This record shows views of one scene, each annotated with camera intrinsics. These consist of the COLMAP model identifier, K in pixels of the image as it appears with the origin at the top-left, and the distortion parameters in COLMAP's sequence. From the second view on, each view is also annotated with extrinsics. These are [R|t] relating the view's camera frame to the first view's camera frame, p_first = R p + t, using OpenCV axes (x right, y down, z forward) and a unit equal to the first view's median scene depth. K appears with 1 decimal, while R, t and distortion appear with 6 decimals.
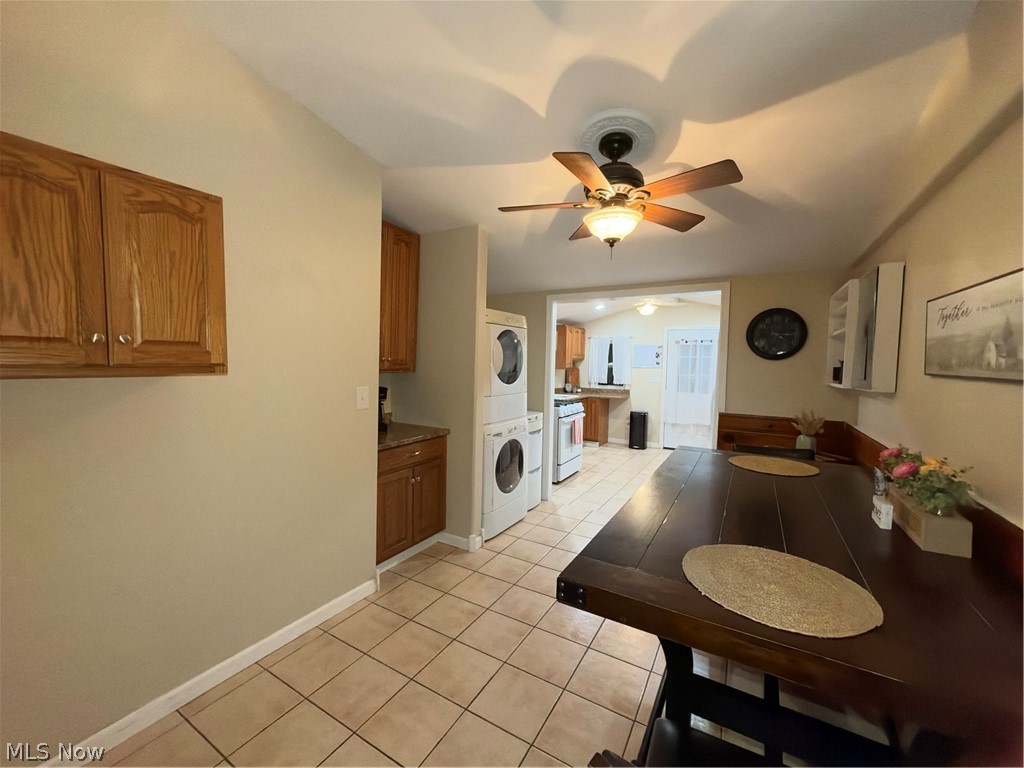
lens RADIAL K [[408.0, 0, 516.2], [0, 408.0, 385.6], [0, 0, 1]] dist [-0.001929, -0.000636]
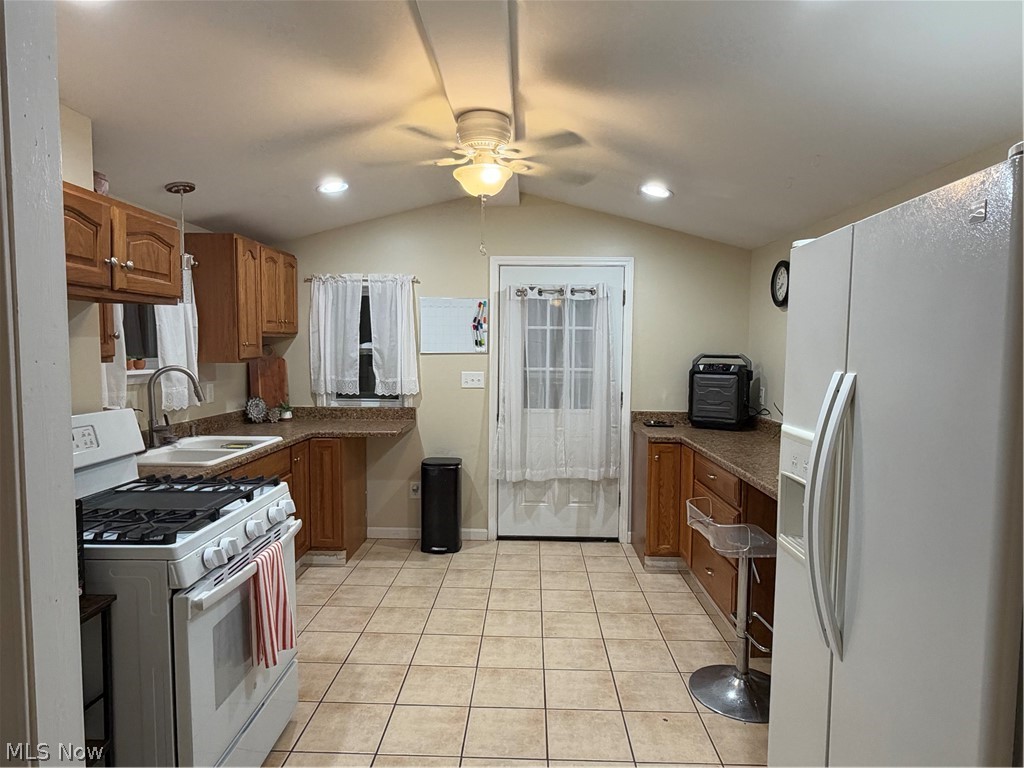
lens RADIAL K [[605.0, 0, 514.4], [0, 605.0, 382.4], [0, 0, 1]] dist [-0.007196, -0.000377]
pose [[0.879454, -0.041781, 0.474147, 0.179398], [0.039155, 0.999114, 0.015415, -0.048120], [-0.474371, 0.005009, 0.880311, 0.960178]]
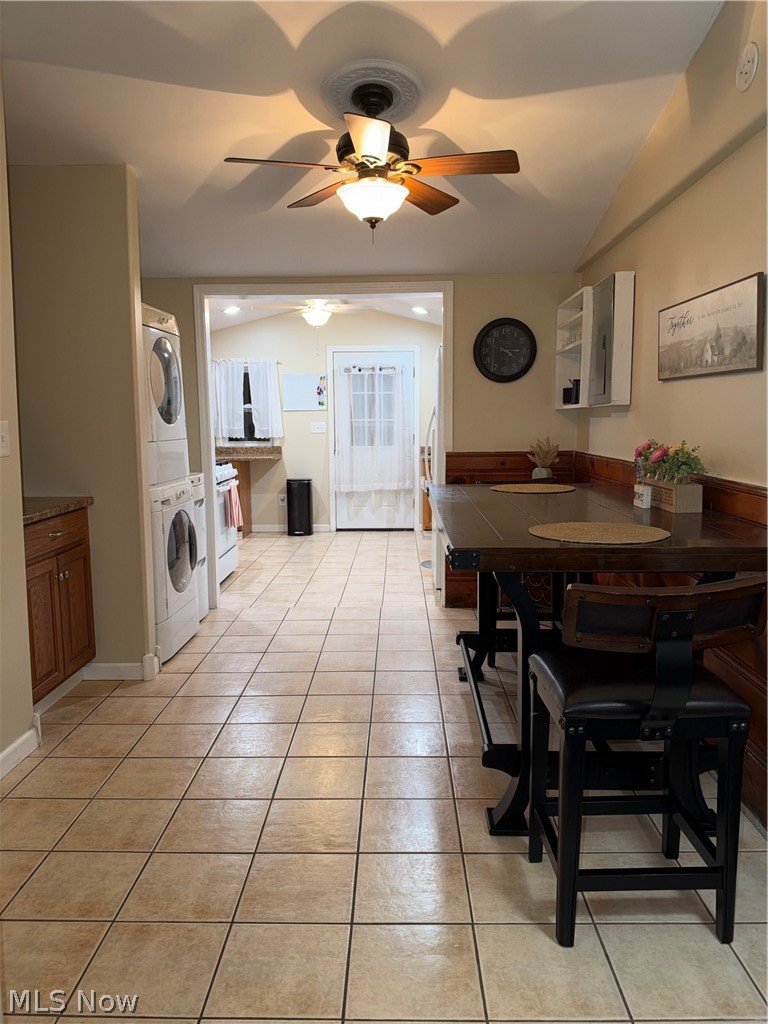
lens RADIAL K [[726.1, 0, 388.6], [0, 726.1, 516.6], [0, 0, 1]] dist [0.023294, -0.061204]
pose [[0.872884, -0.091762, 0.479222, -0.303268], [0.055068, 0.994409, 0.090107, 0.061897], [-0.484811, -0.052263, 0.873056, -0.188334]]
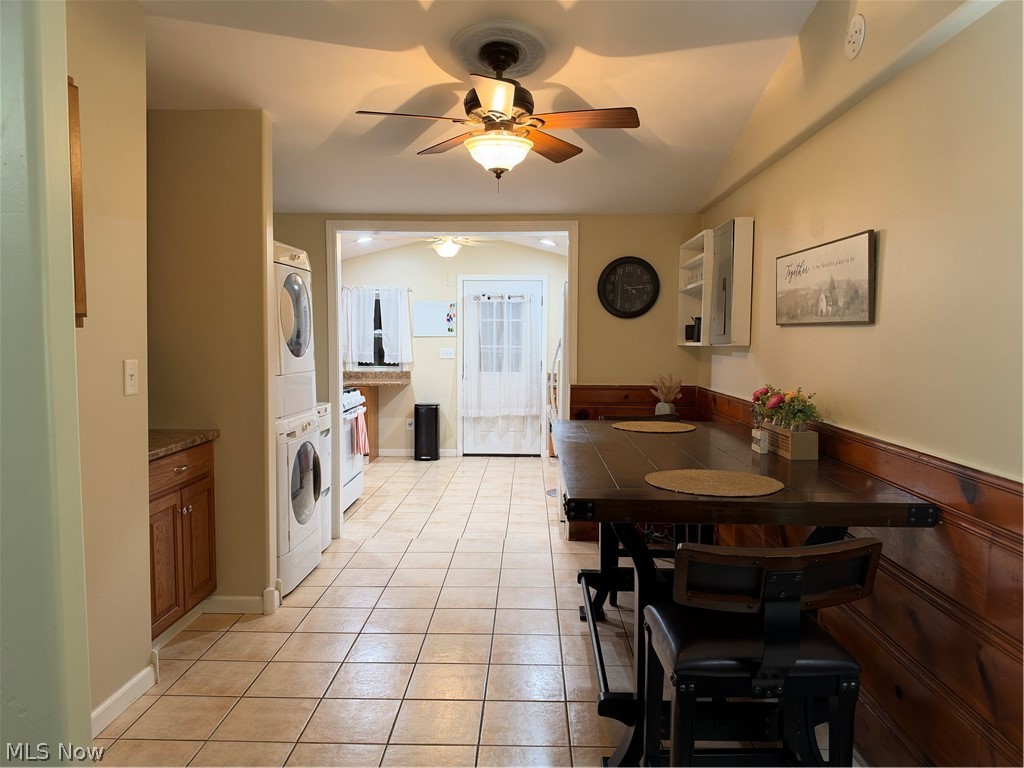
lens RADIAL K [[726.1, 0, 517.7], [0, 726.1, 392.9], [0, 0, 1]] dist [0.023294, -0.061204]
pose [[0.874515, -0.052720, 0.482125, -0.298163], [0.042348, 0.998578, 0.032381, 0.033333], [-0.483147, -0.007900, 0.875504, -0.204879]]
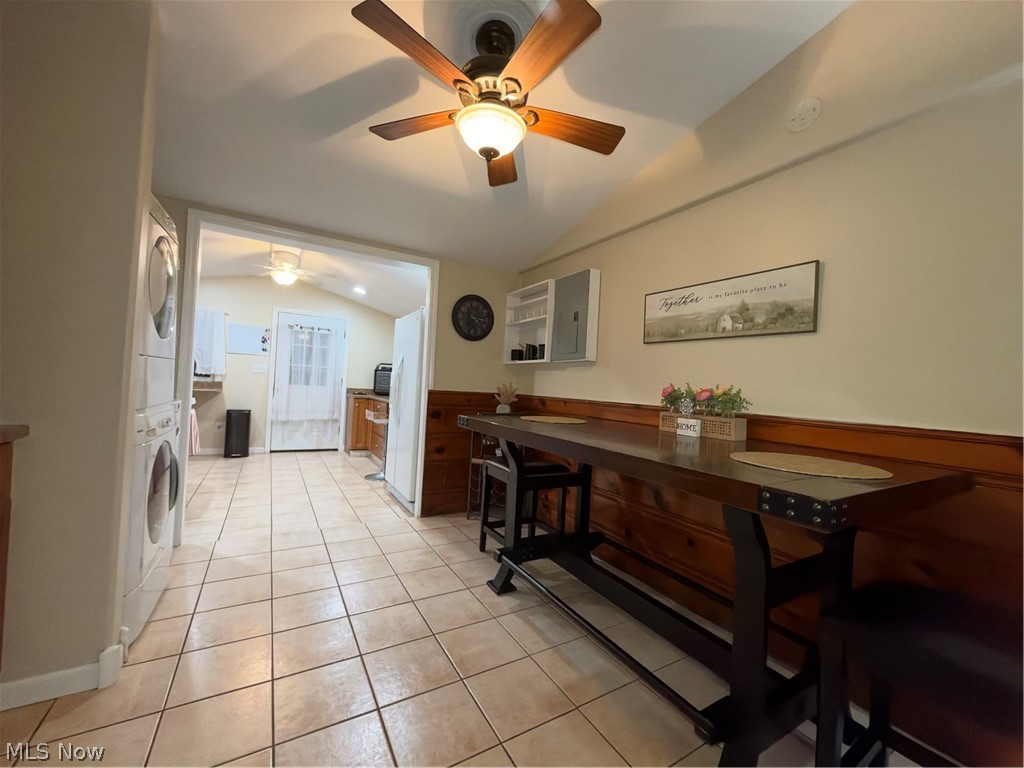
lens RADIAL K [[408.0, 0, 514.4], [0, 408.0, 385.0], [0, 0, 1]] dist [-0.001929, -0.000636]
pose [[0.484477, 0.009807, 0.874749, -0.285362], [0.008761, 0.999833, -0.016061, 0.077024], [-0.874760, 0.015445, 0.484310, 0.359761]]
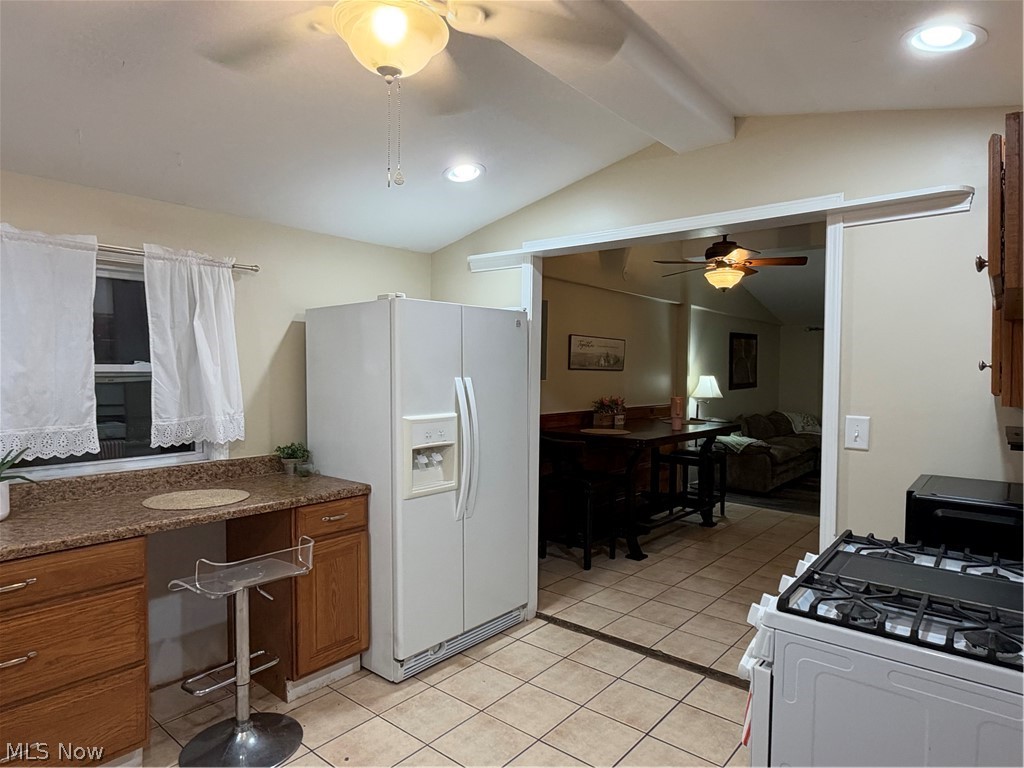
lens RADIAL K [[605.0, 0, 513.7], [0, 605.0, 388.2], [0, 0, 1]] dist [-0.007196, -0.000377]
pose [[-0.984040, -0.031098, 0.175207, 0.382585], [-0.014776, 0.995491, 0.093701, -0.113449], [-0.177331, 0.089617, -0.980063, 2.168031]]
